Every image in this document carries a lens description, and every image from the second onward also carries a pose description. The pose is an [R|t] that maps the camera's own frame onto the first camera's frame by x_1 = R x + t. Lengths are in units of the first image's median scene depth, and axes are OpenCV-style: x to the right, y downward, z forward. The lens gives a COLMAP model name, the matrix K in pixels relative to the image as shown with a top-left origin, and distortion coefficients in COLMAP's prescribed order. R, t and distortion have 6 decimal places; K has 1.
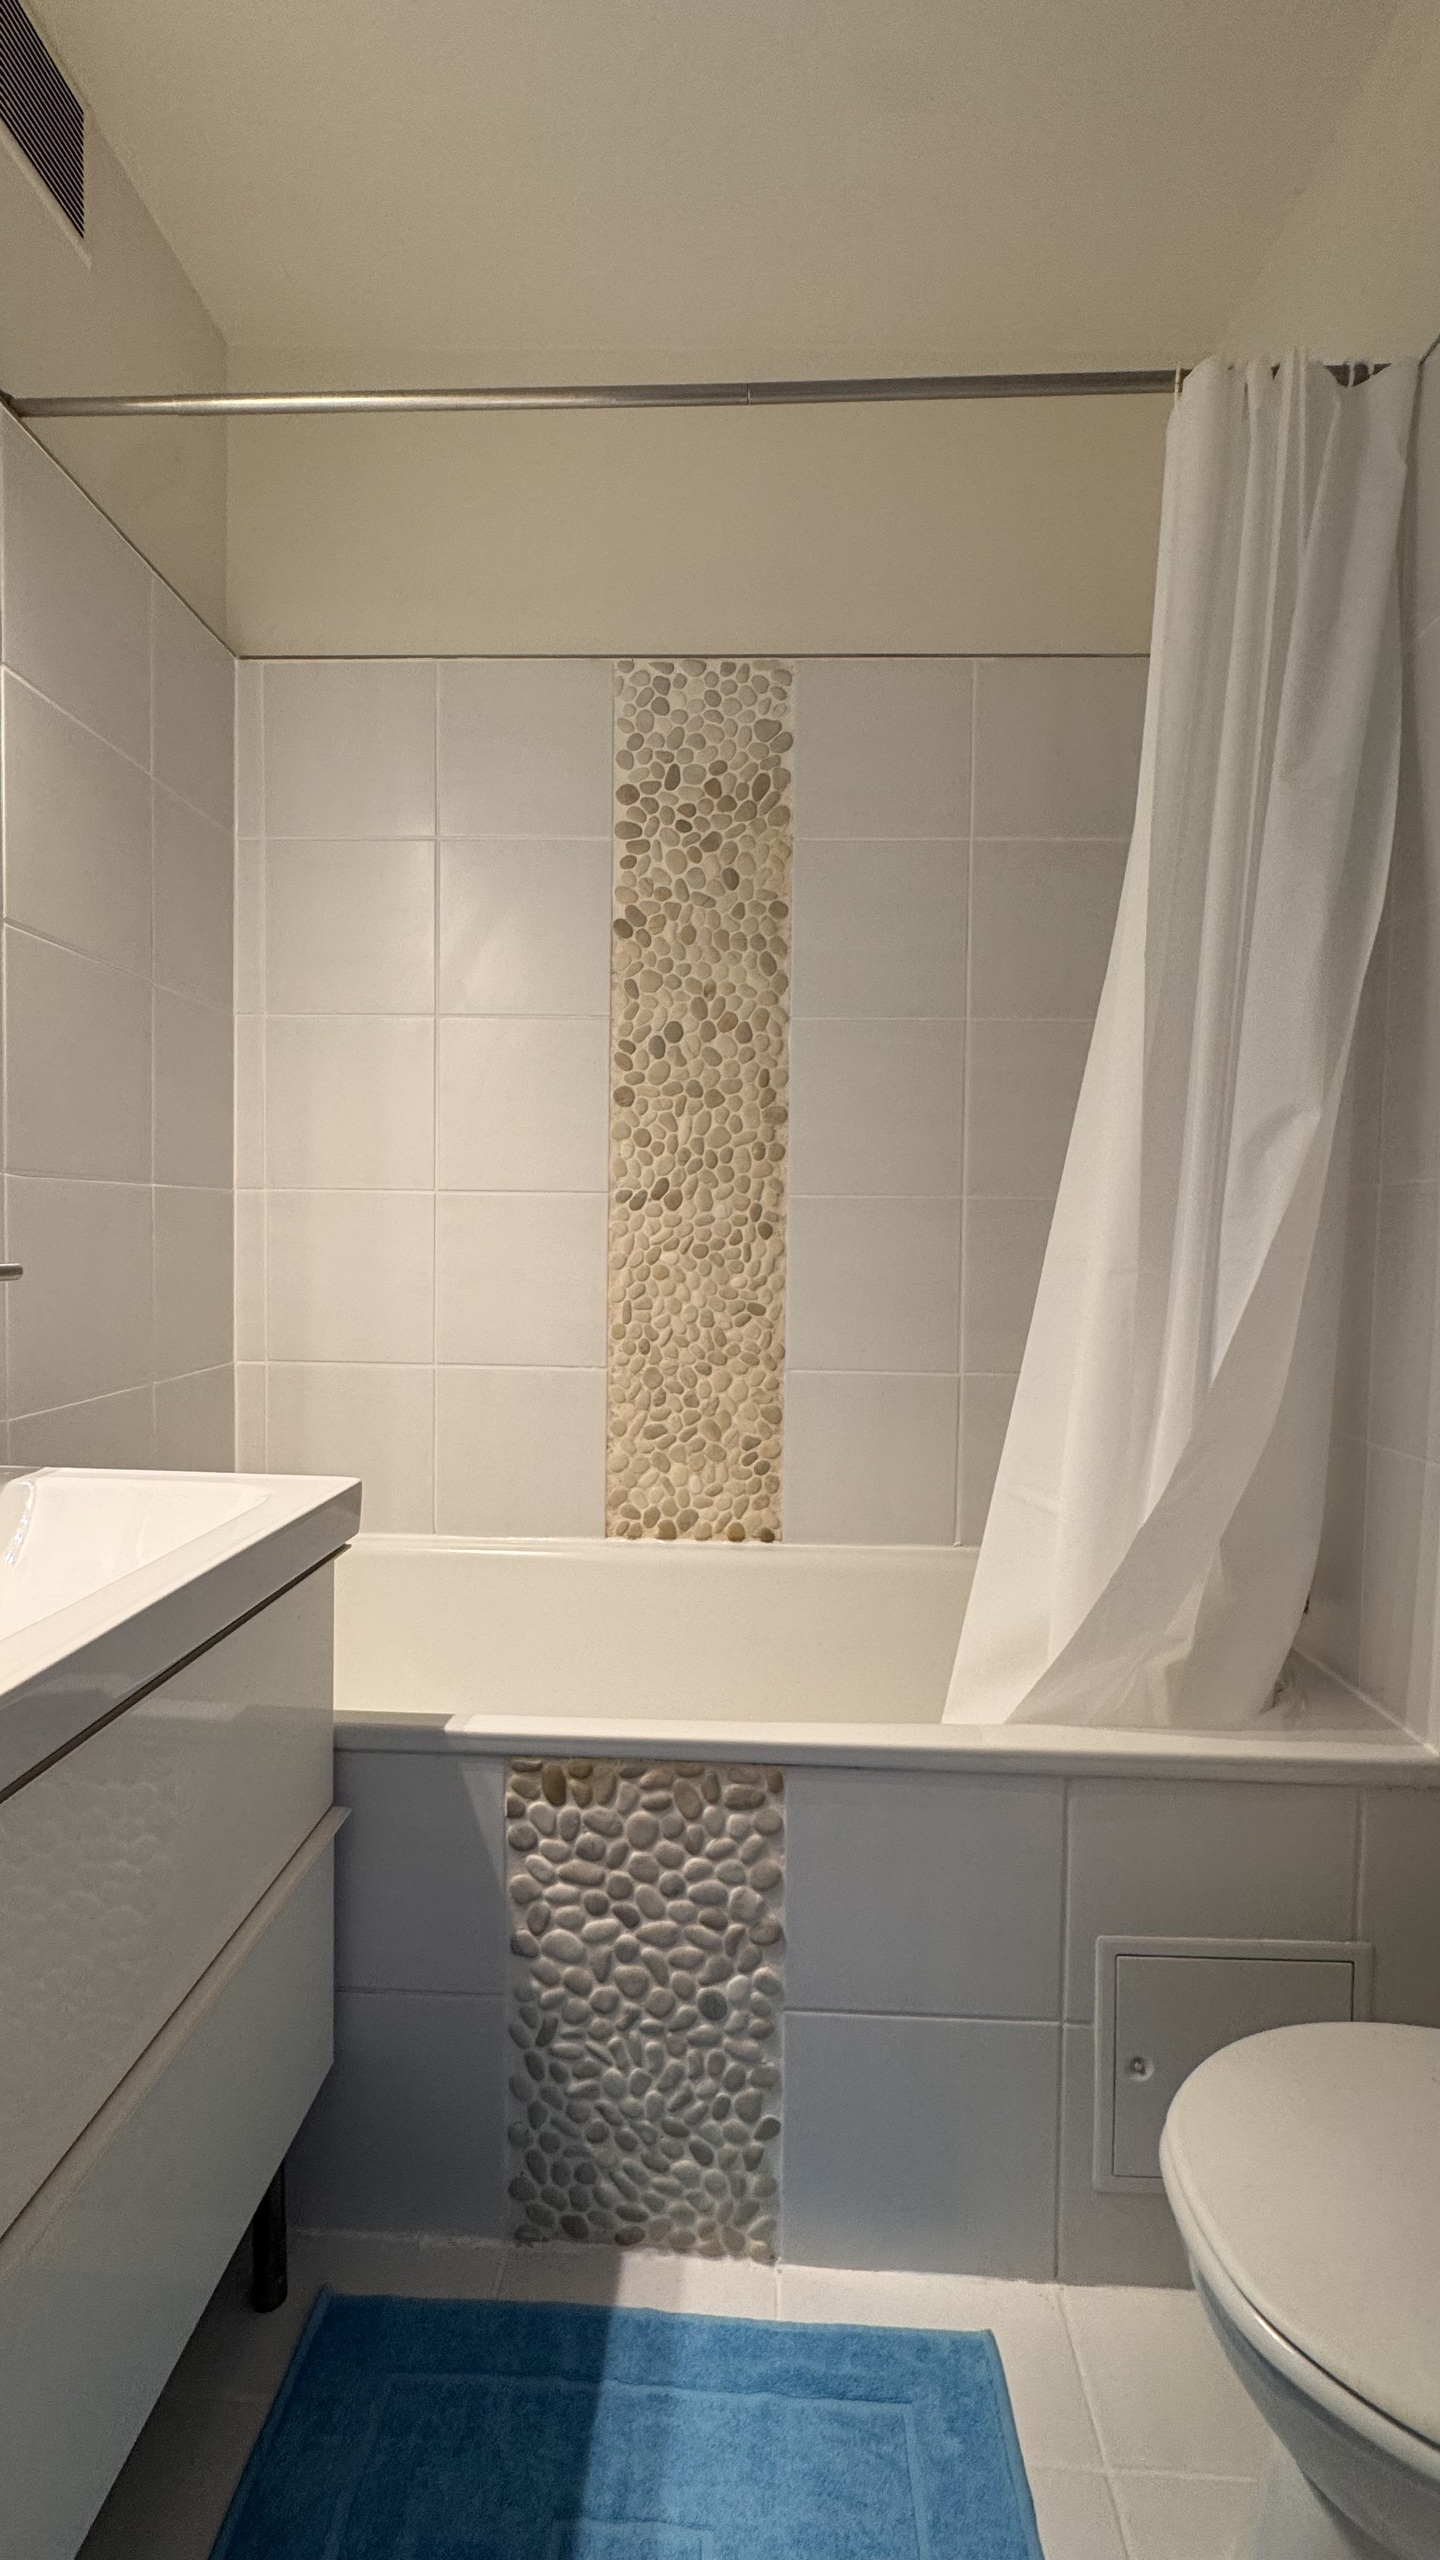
lens RADIAL K [[1026.6, 0, 720.0], [0, 1026.6, 1280.0], [0, 0, 1]] dist [-0.001814, 0.000148]
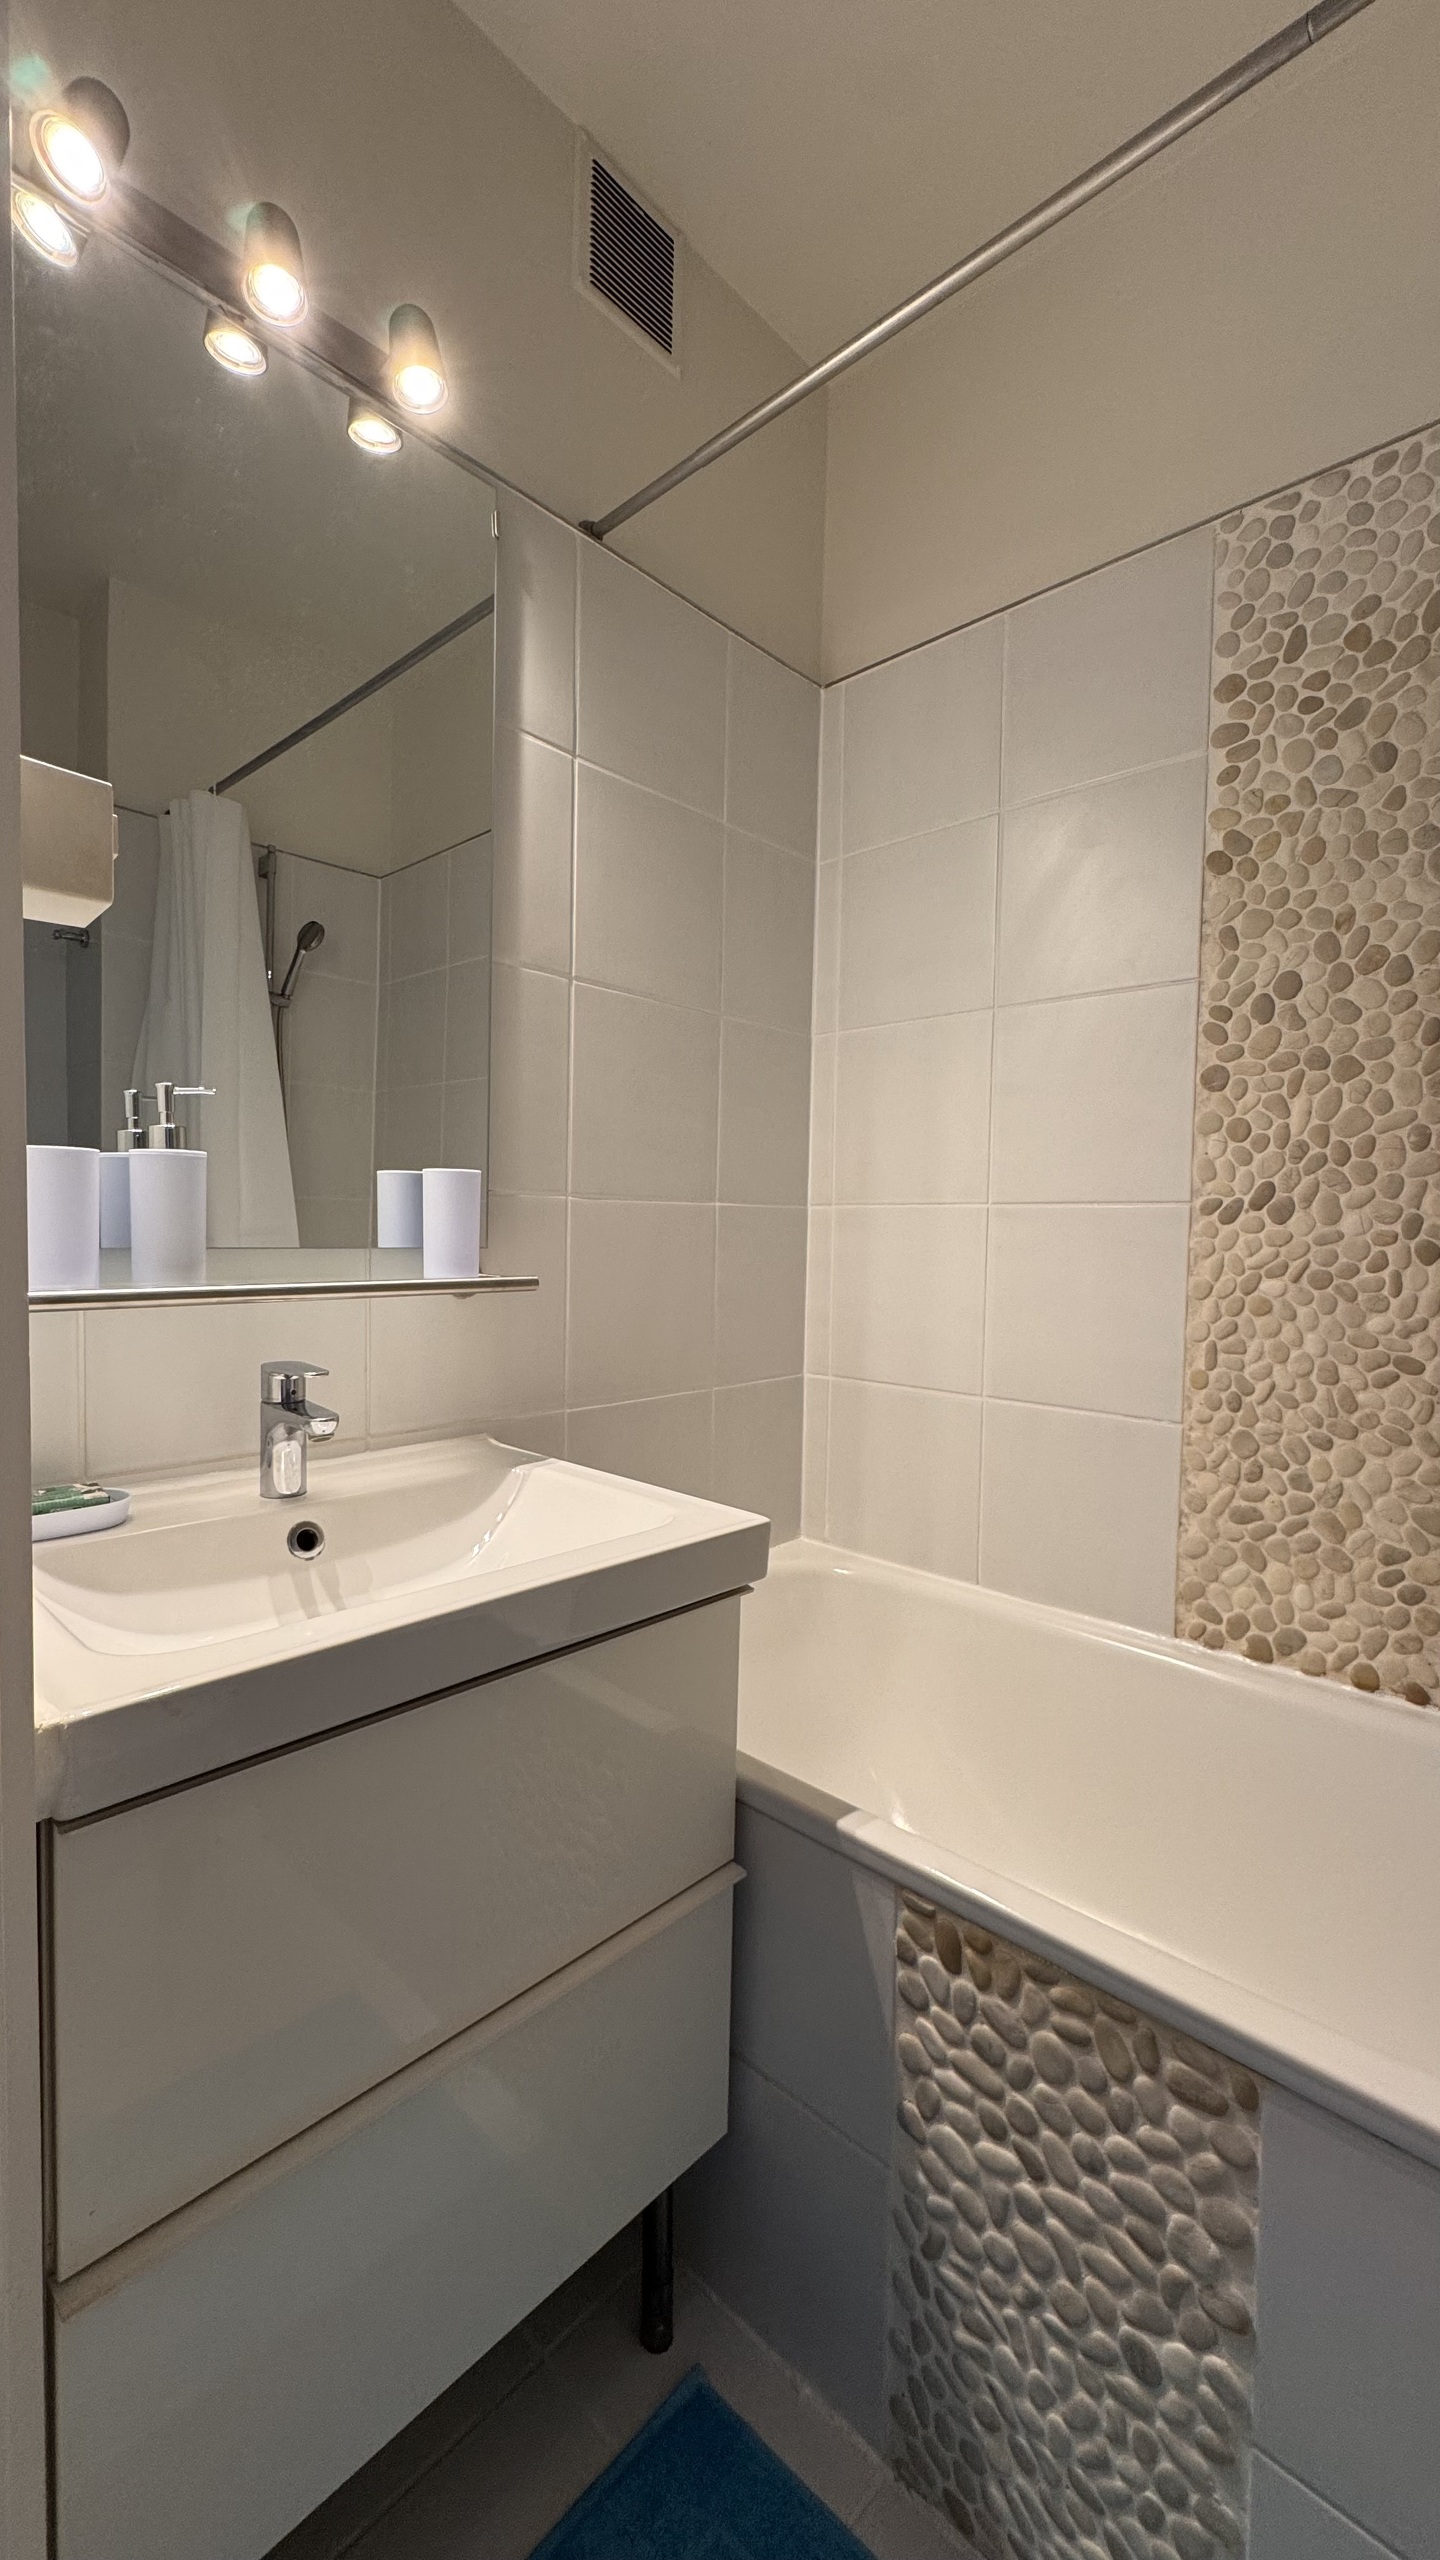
lens RADIAL K [[1026.6, 0, 720.0], [0, 1026.6, 1280.0], [0, 0, 1]] dist [-0.001814, 0.000148]
pose [[0.758096, 0.029045, -0.651496, 0.134611], [-0.036463, 0.999333, 0.002123, -0.014054], [0.651123, 0.022146, 0.758649, 0.170210]]
